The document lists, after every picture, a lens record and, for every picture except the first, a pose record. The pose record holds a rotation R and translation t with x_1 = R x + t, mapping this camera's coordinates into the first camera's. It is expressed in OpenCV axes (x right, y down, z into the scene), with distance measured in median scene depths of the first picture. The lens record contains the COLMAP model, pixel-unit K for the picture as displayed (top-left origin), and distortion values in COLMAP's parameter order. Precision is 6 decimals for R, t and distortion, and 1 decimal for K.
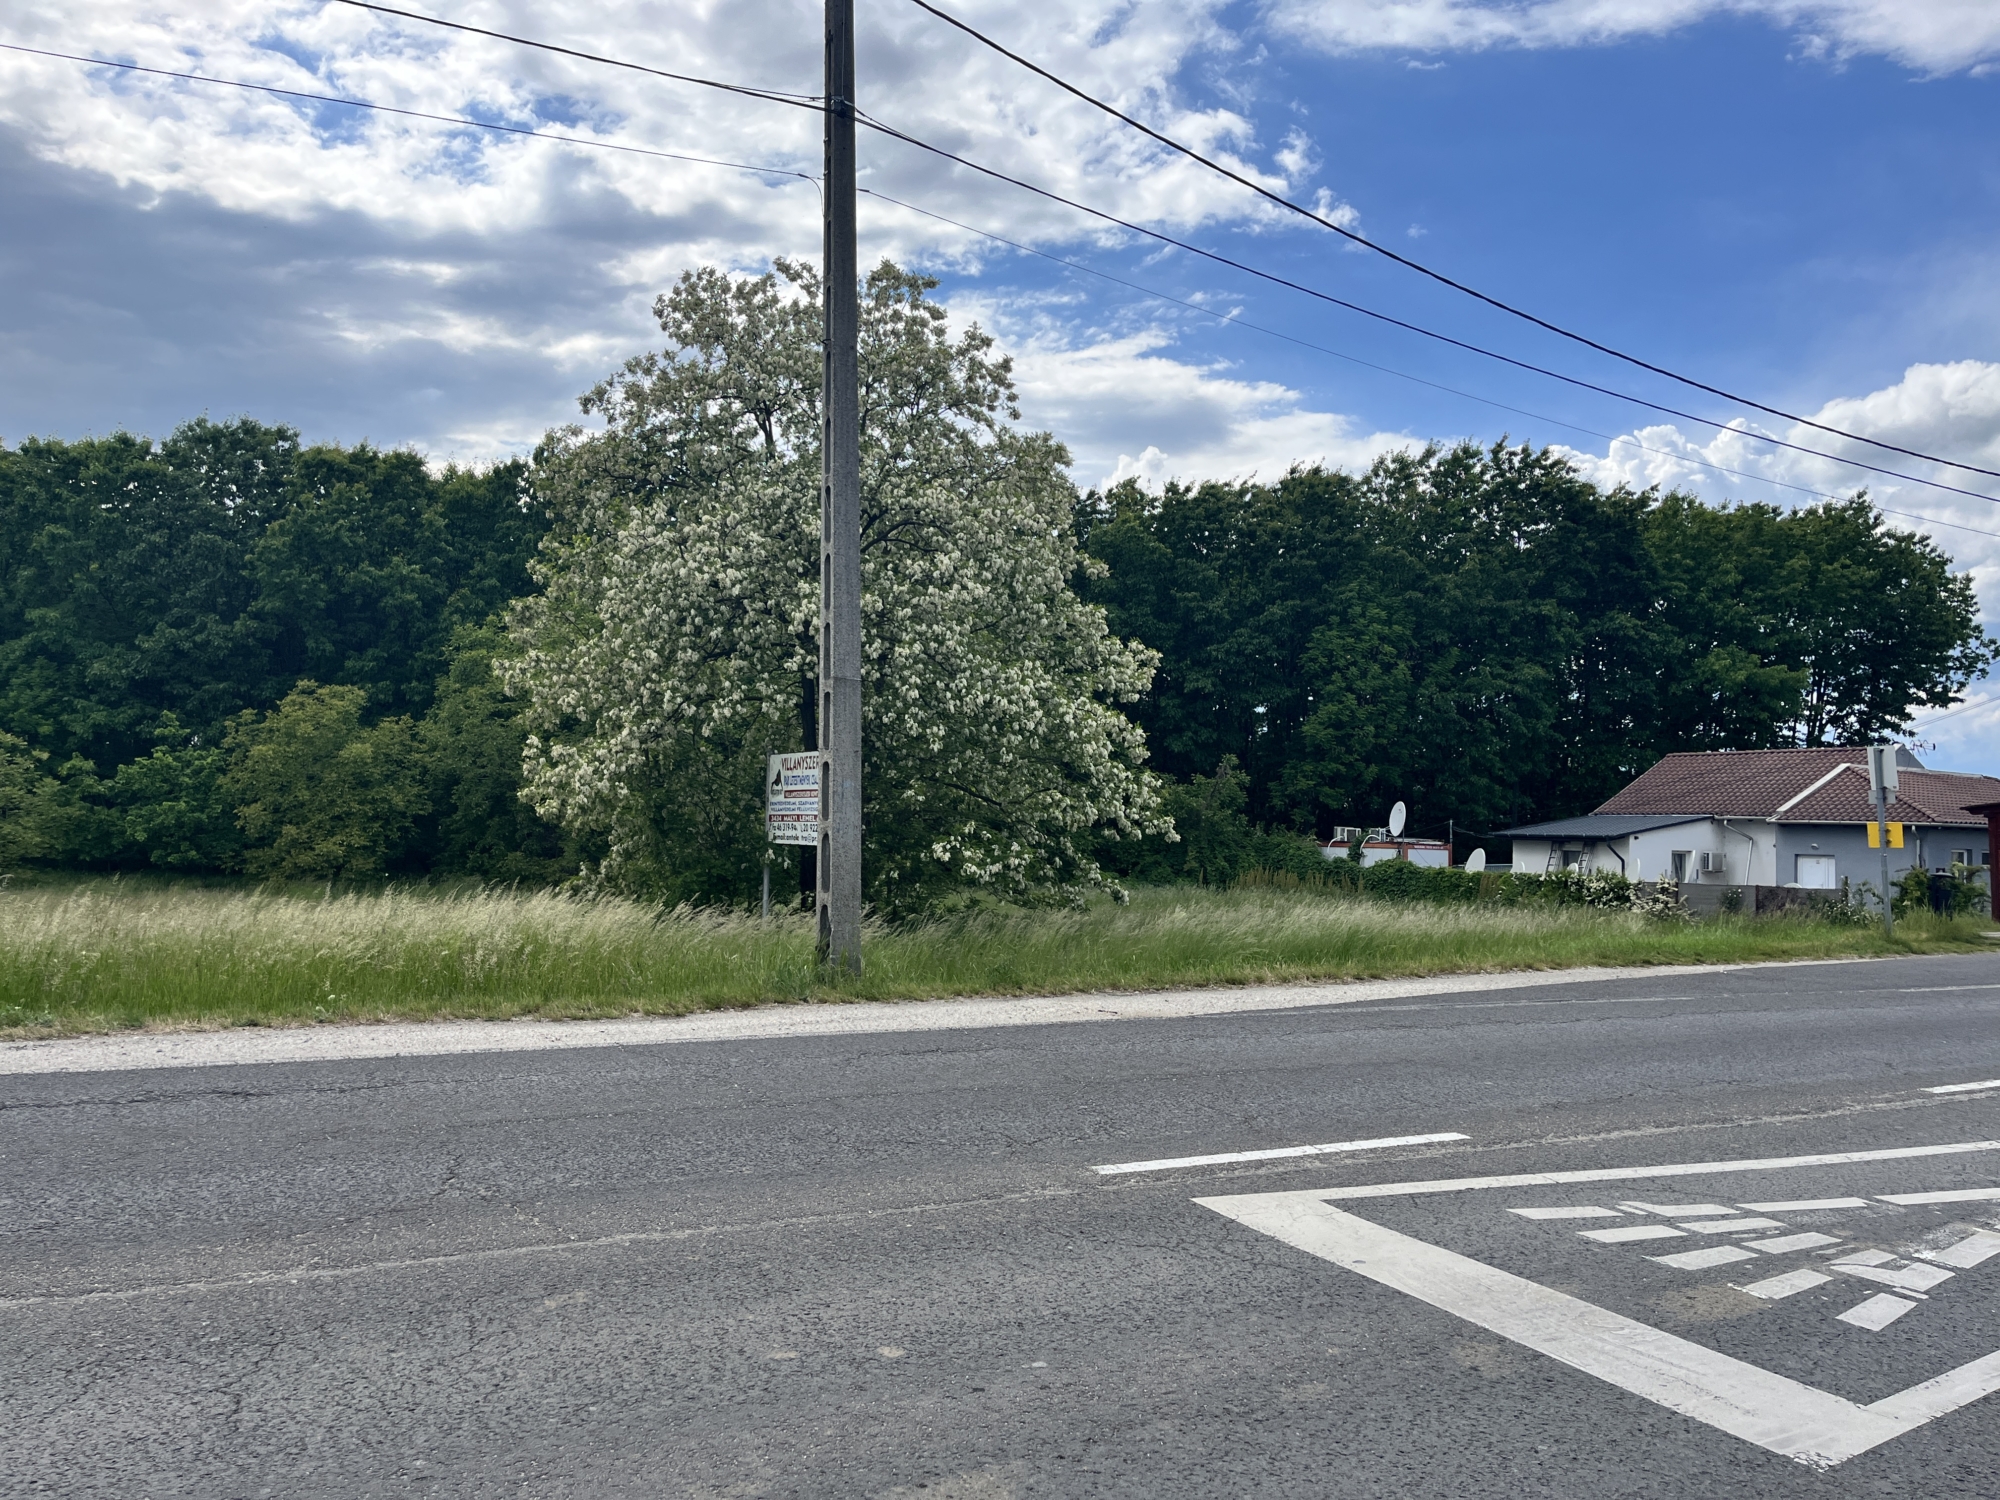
lens RADIAL K [[1545.5, 0, 1000.0], [0, 1545.5, 750.0], [0, 0, 1]] dist [0.055621, -0.061577]
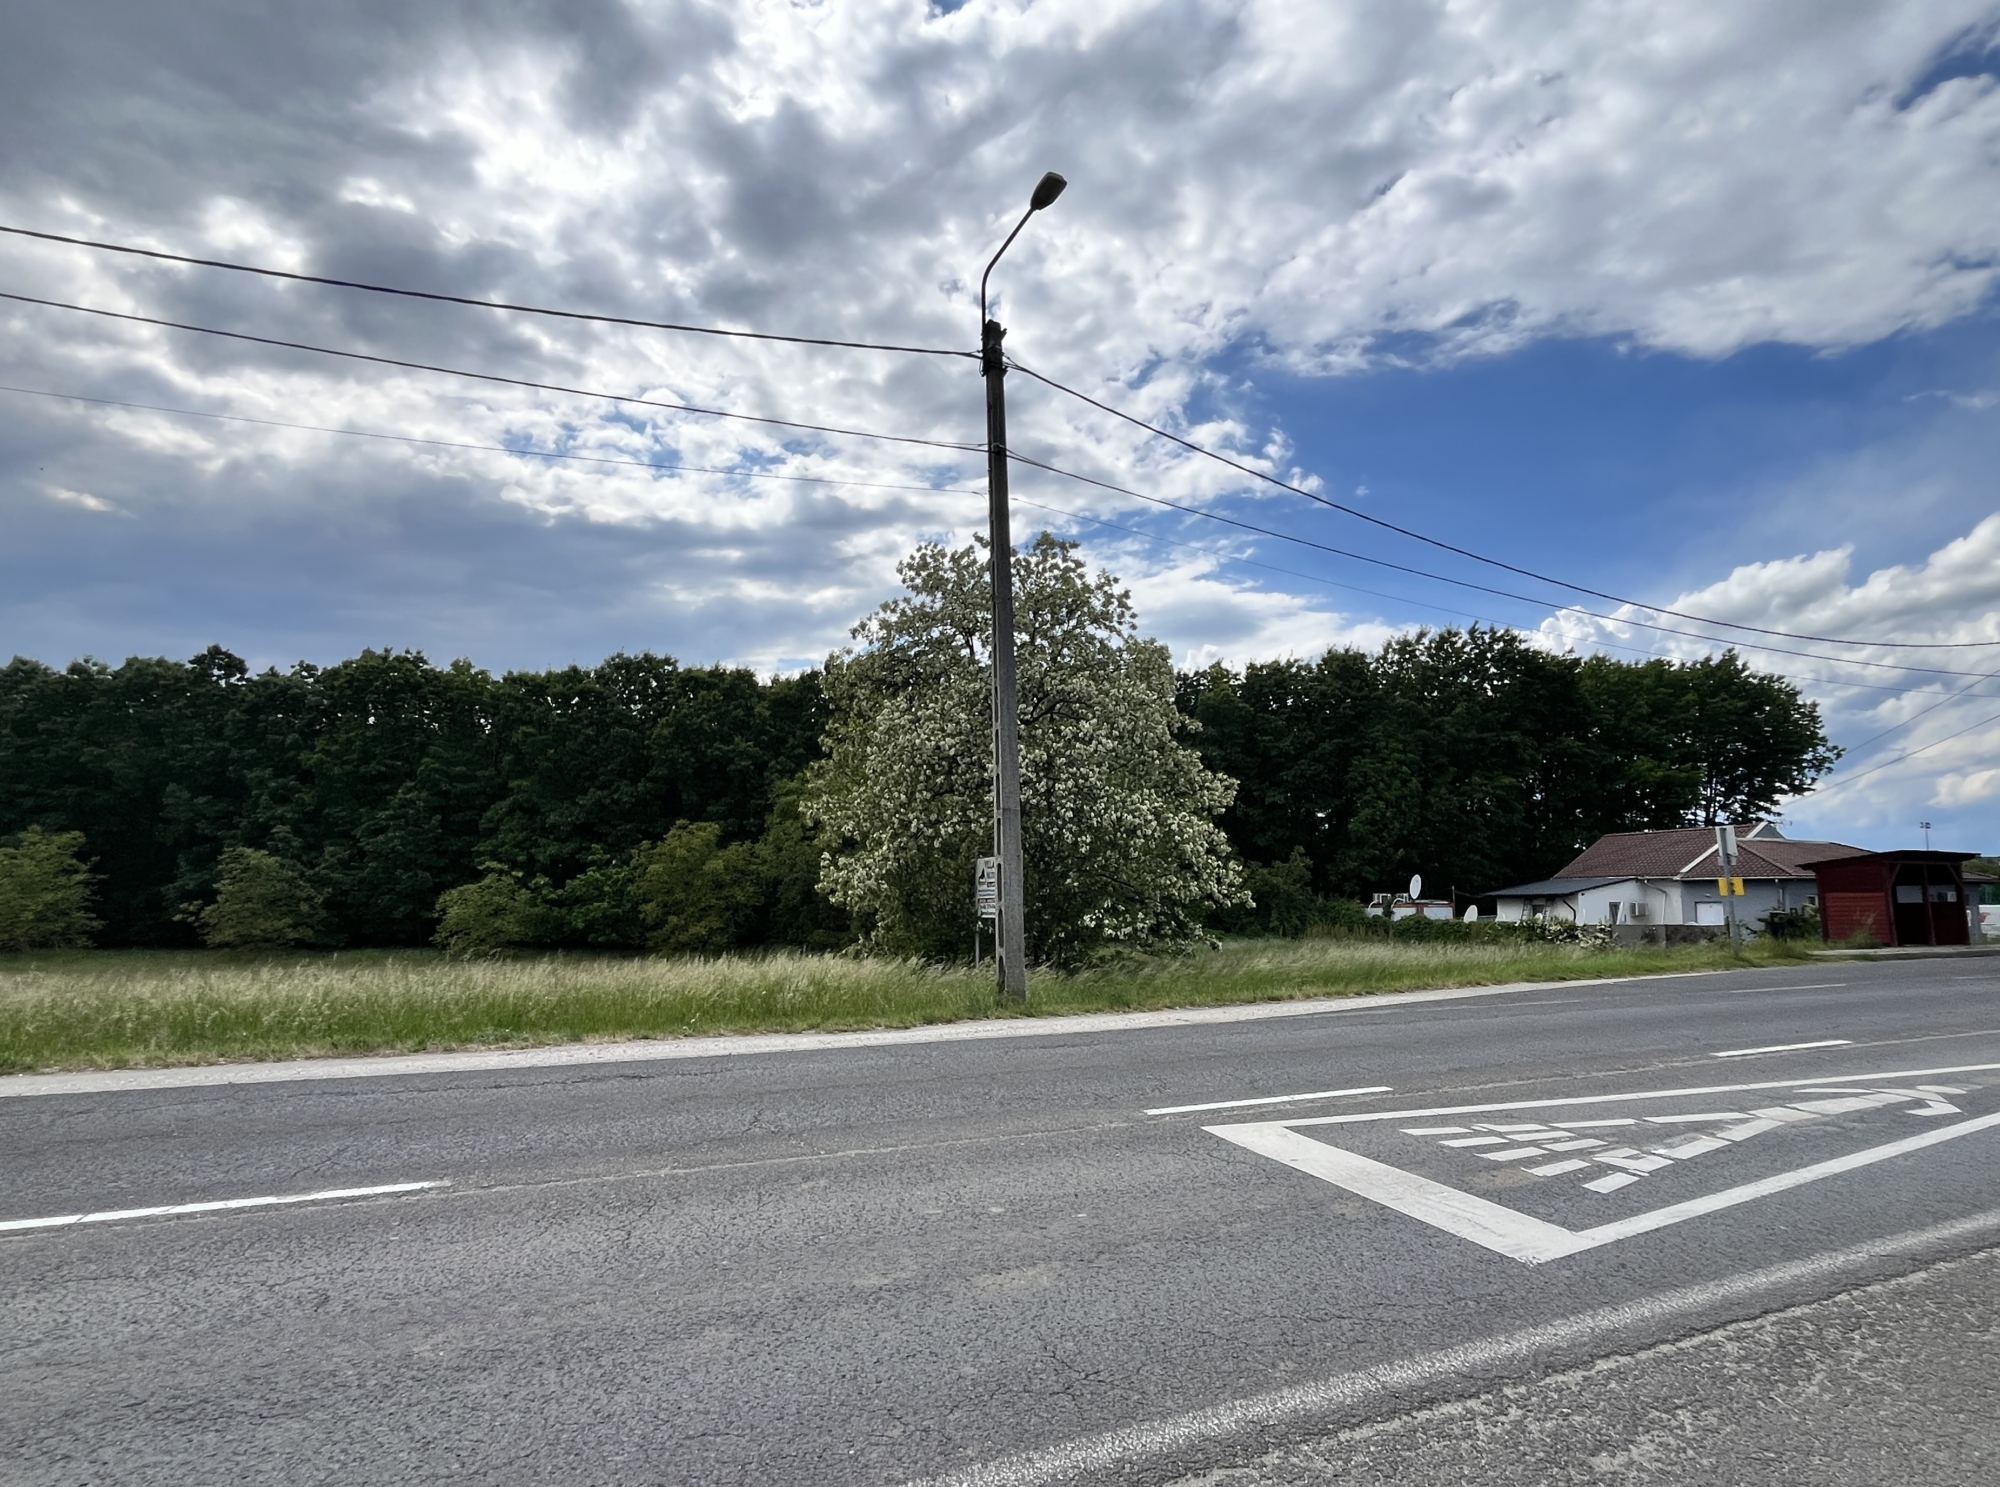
lens RADIAL K [[919.8, 0, 1001.3], [0, 919.8, 807.2], [0, 0, 1]] dist [-0.000793, 0.005868]
pose [[0.996910, -0.040075, -0.067564, -0.066425], [0.036415, 0.997846, -0.054559, 0.003101], [0.069605, 0.051930, 0.996222, 0.111674]]
